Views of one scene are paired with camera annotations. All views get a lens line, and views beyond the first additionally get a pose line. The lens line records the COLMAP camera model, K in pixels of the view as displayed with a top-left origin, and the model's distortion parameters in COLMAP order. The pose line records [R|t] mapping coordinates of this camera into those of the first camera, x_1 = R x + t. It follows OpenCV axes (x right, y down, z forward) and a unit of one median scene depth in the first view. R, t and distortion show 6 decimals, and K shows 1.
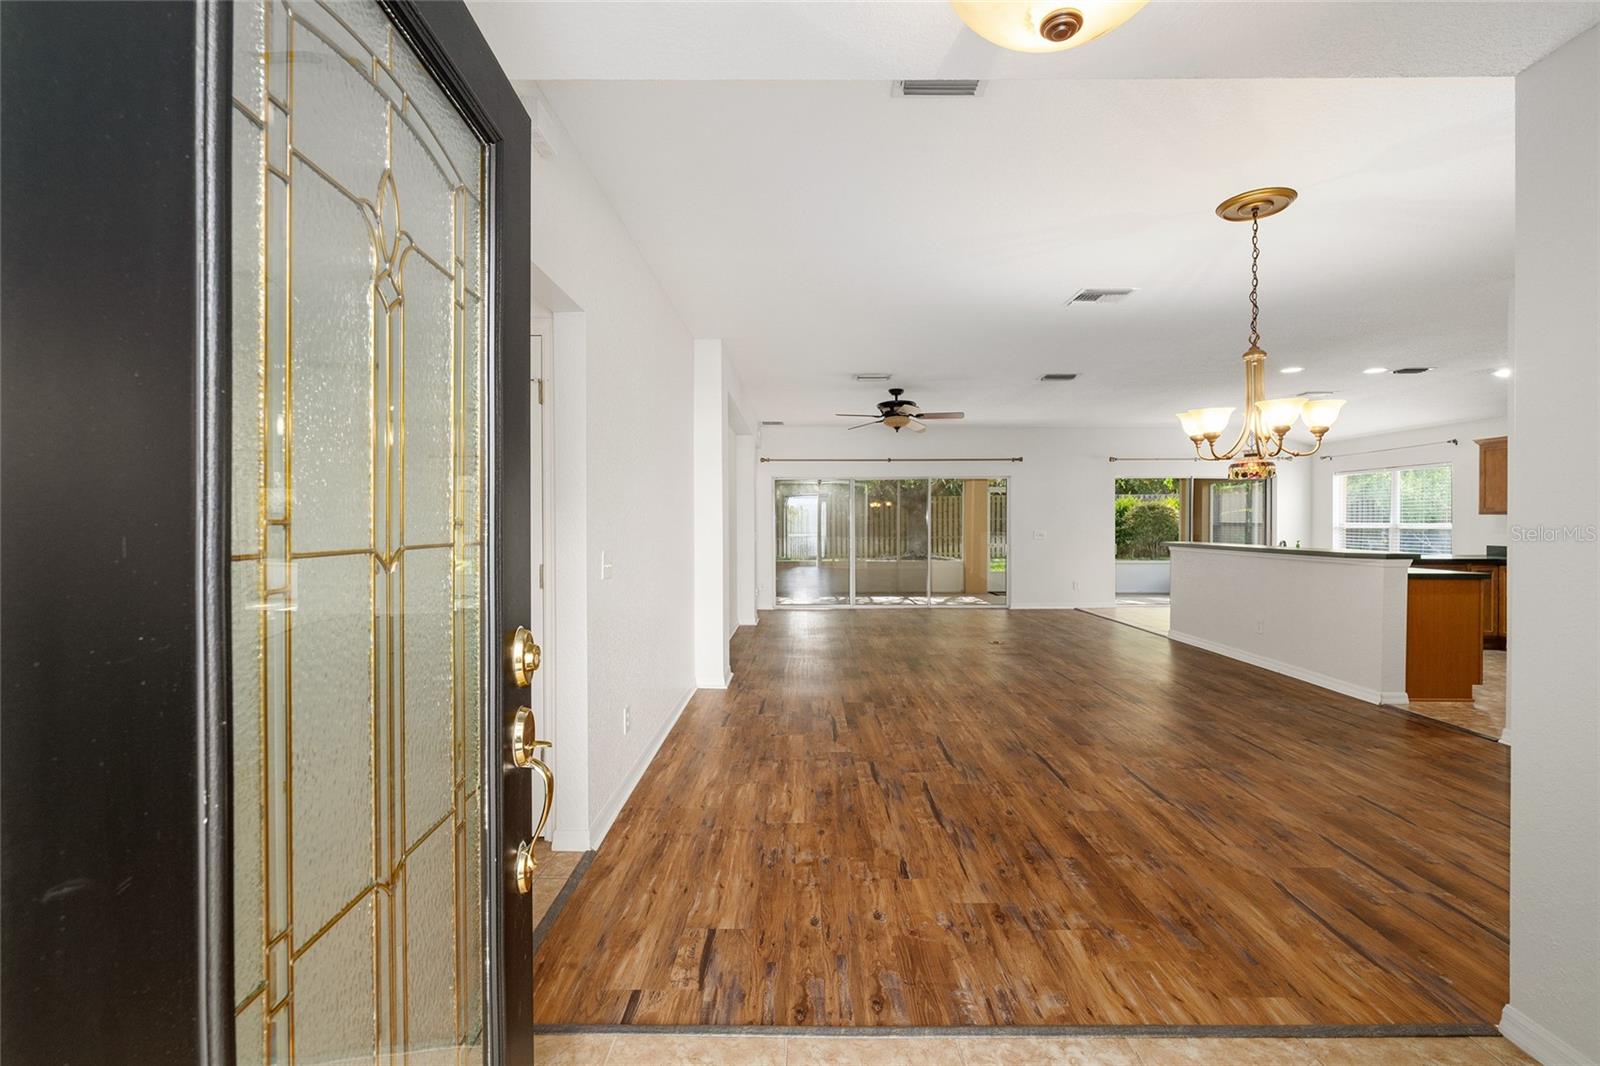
lens RADIAL K [[682.8, 0, 800.0], [0, 682.8, 533.0], [0, 0, 1]] dist [0.001481, 0.000316]
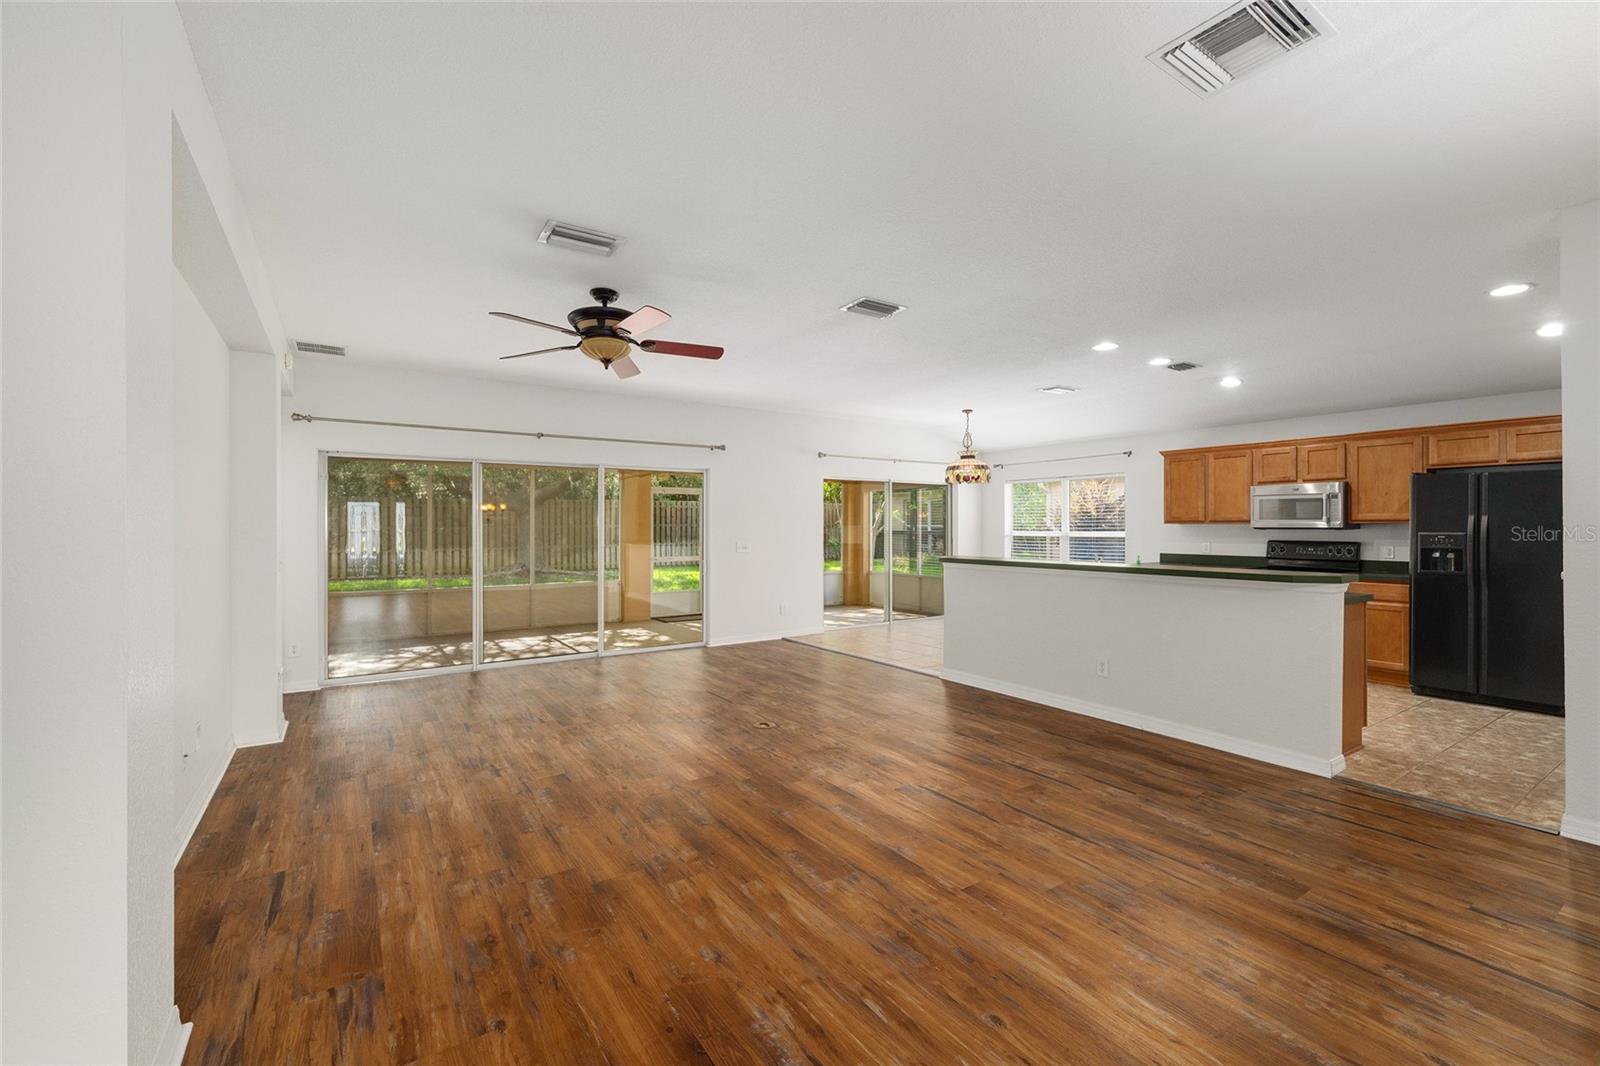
lens RADIAL K [[682.8, 0, 800.0], [0, 682.8, 533.0], [0, 0, 1]] dist [0.001481, 0.000316]
pose [[0.833484, -0.003295, 0.552534, -0.024238], [0.009279, 0.999925, -0.008034, -0.007948], [-0.552466, 0.011823, 0.833452, 0.363012]]
